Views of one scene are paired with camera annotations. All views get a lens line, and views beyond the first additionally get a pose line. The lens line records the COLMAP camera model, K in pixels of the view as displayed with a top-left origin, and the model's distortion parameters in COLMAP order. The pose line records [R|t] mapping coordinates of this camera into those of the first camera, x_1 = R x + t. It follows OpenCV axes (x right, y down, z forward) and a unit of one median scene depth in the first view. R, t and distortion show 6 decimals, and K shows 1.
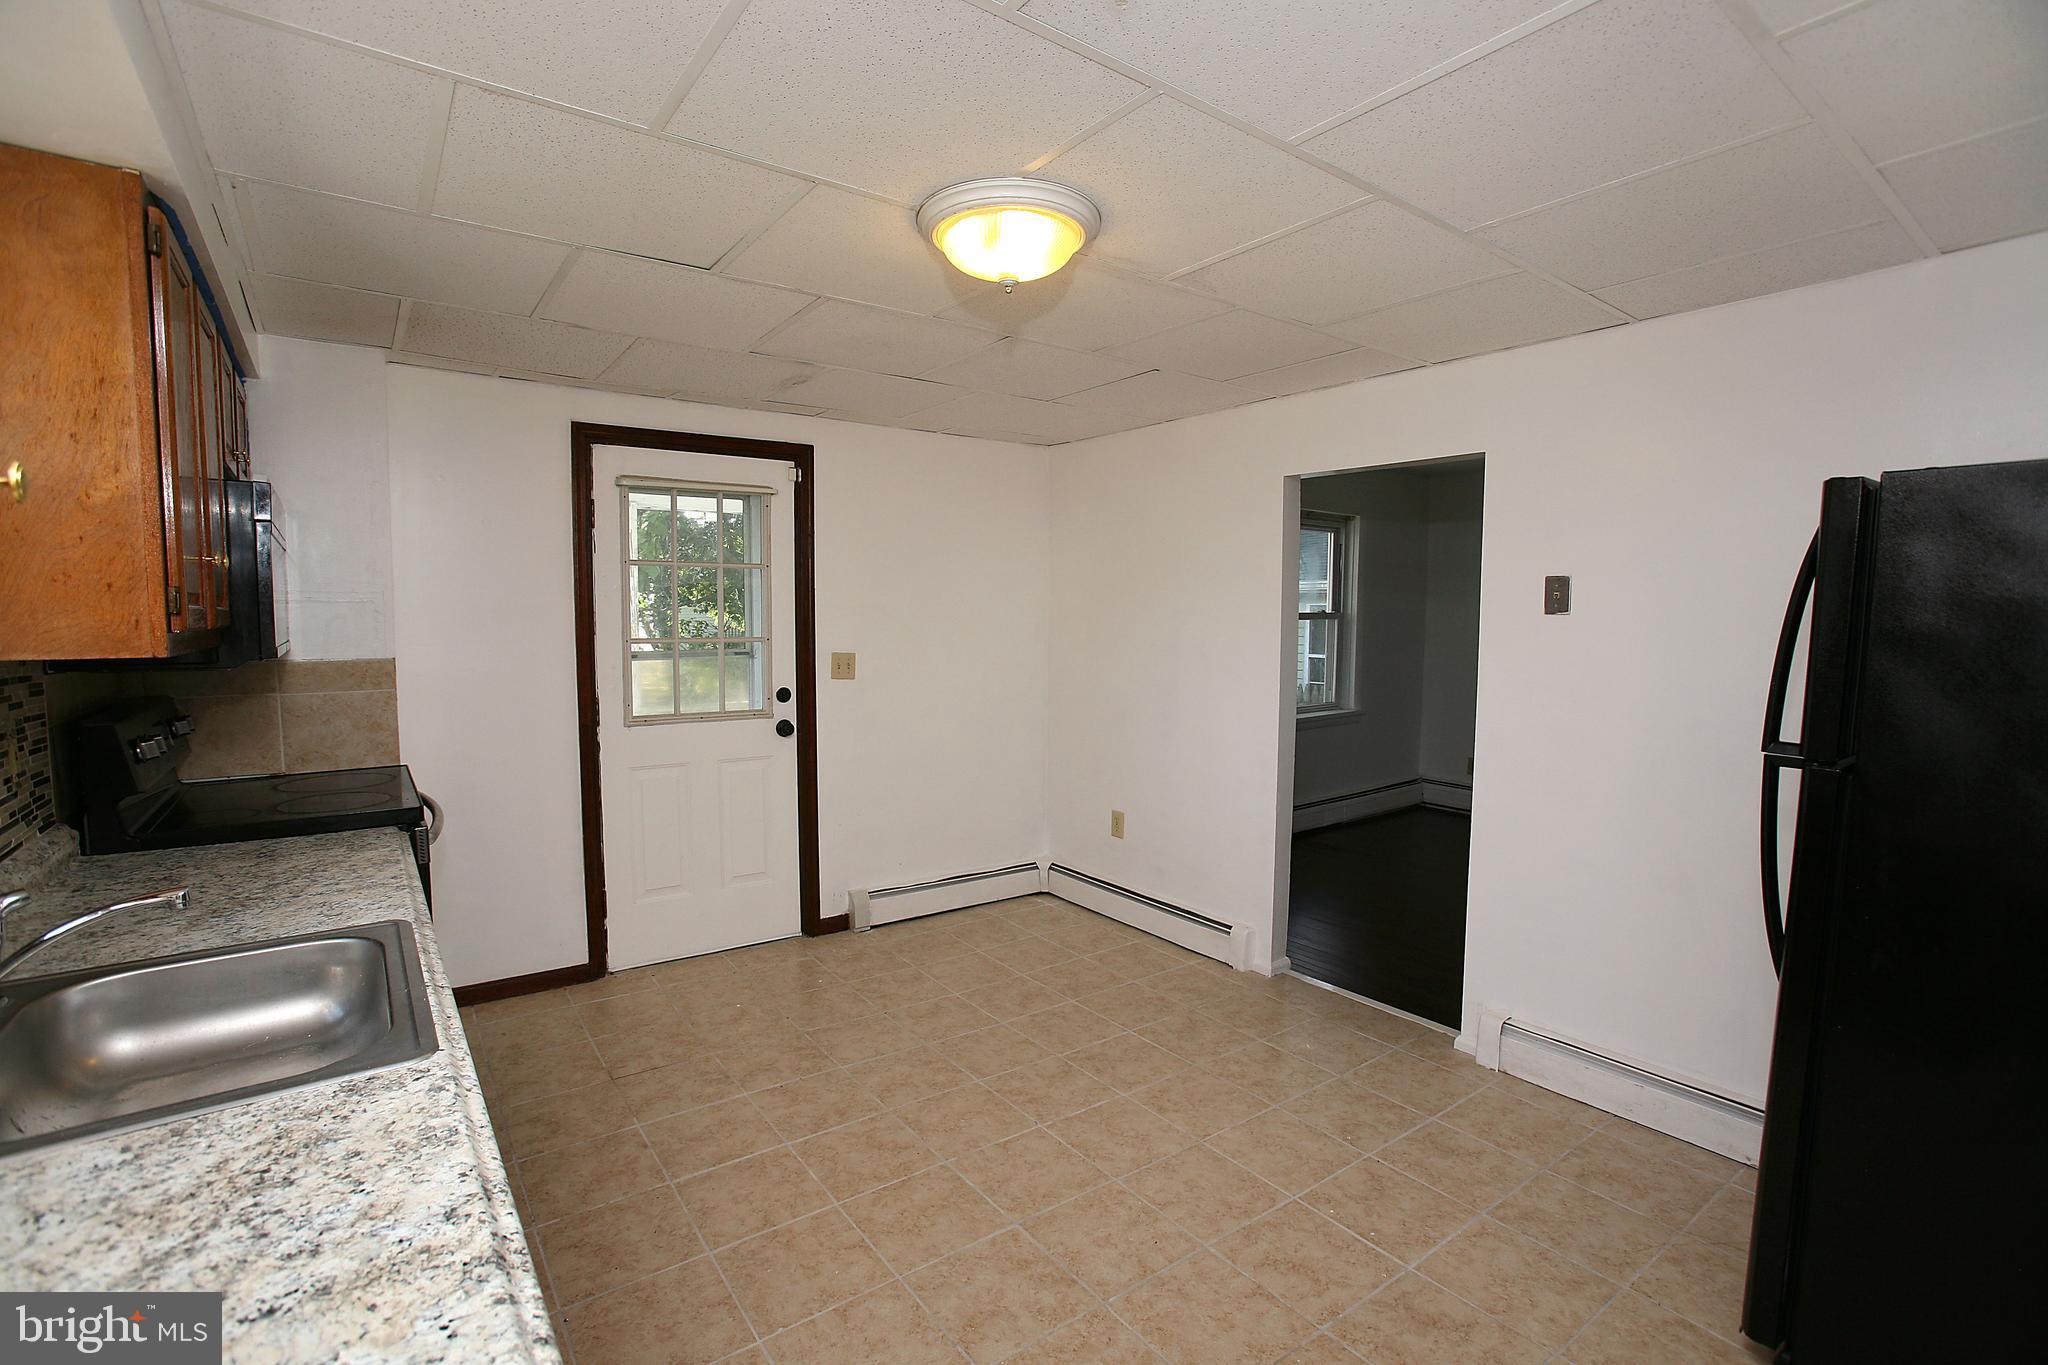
lens RADIAL K [[945.3, 0, 1024.0], [0, 945.3, 682.5], [0, 0, 1]] dist [-0.081915, 0.033618]
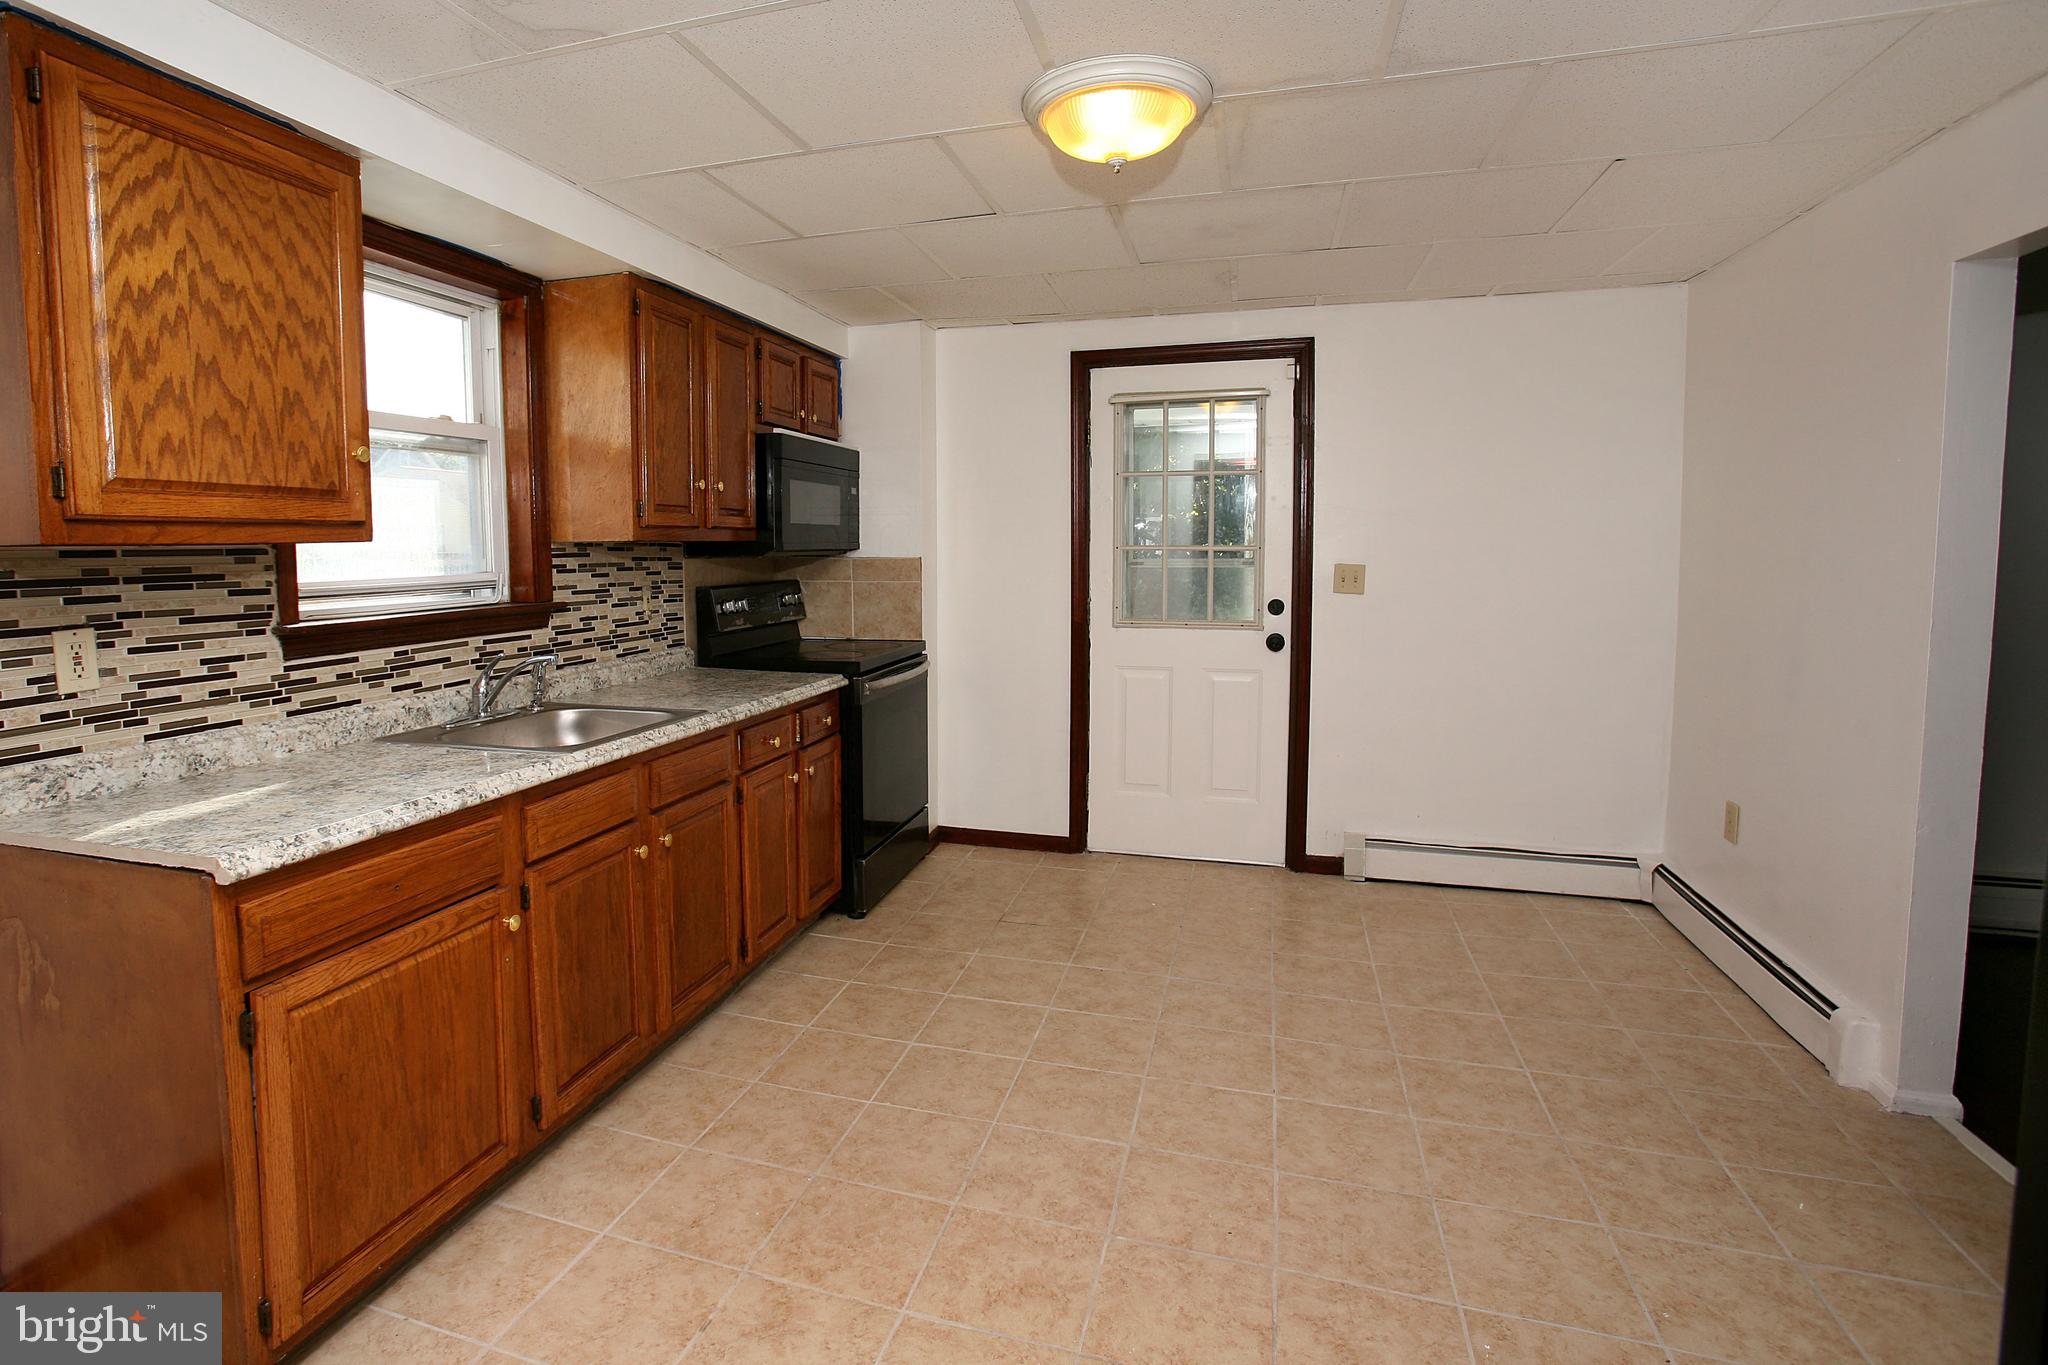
lens RADIAL K [[1029.5, 0, 904.3], [0, 1029.5, 619.0], [0, 0, 1]] dist [-0.085097, 0.039919]
pose [[0.568612, 0.050983, -0.821024, 0.444465], [-0.050354, 0.998363, 0.027122, 0.019337], [0.821063, 0.025920, 0.570249, 0.133958]]
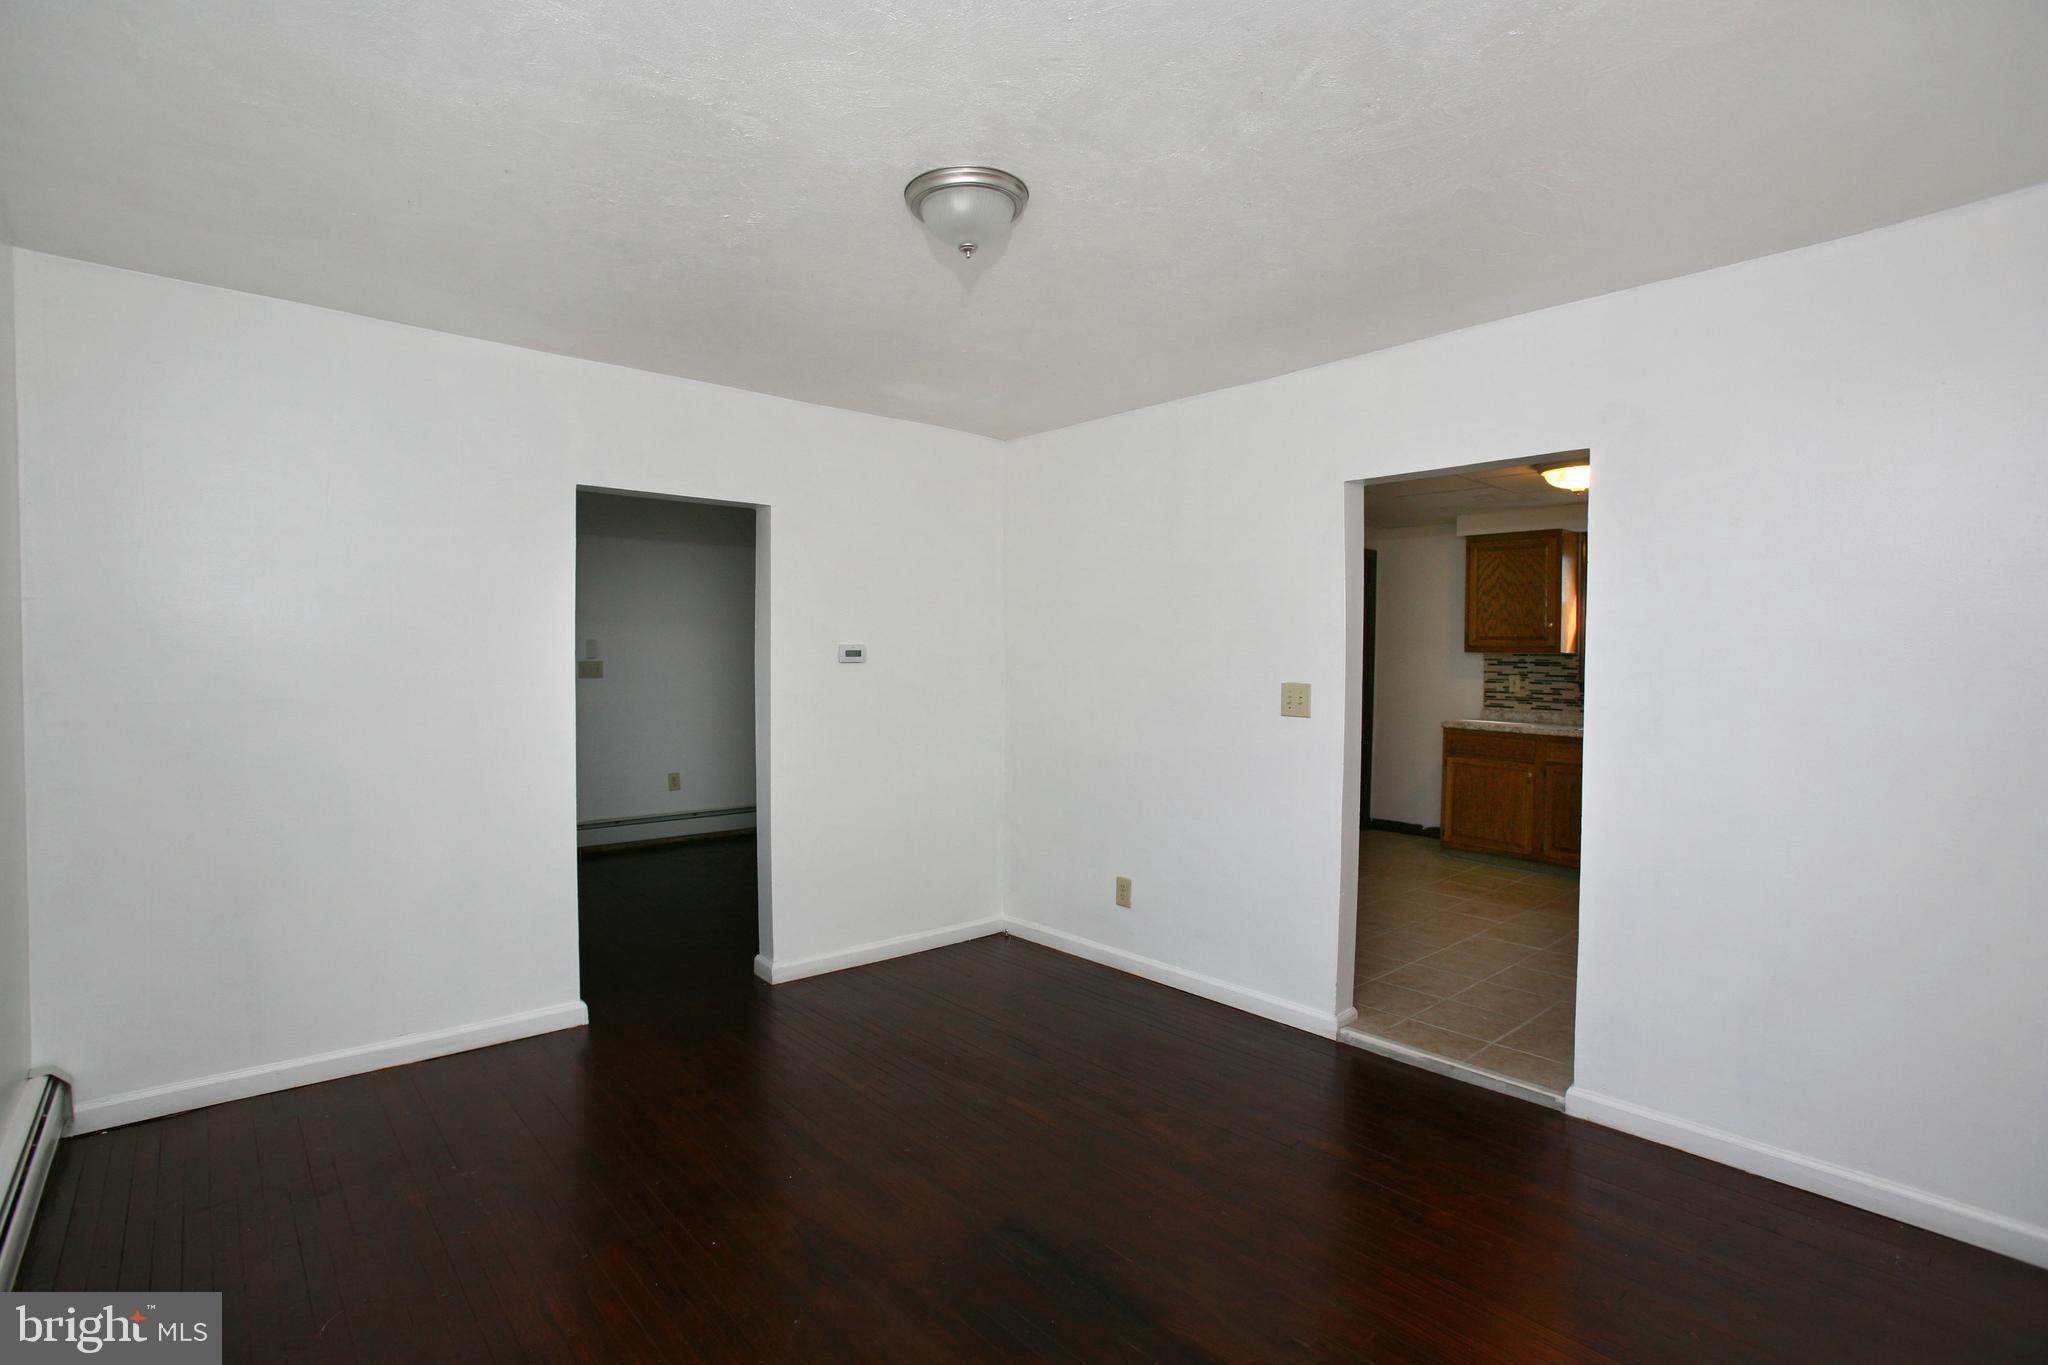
lens RADIAL K [[983.8, 0, 1028.8], [0, 983.8, 673.0], [0, 0, 1]] dist [-0.077660, 0.033158]
pose [[-0.996730, -0.007669, -0.080444, 0.886364], [-0.015818, 0.994744, 0.101161, -0.124006], [0.079246, 0.102102, -0.991612, 1.932332]]
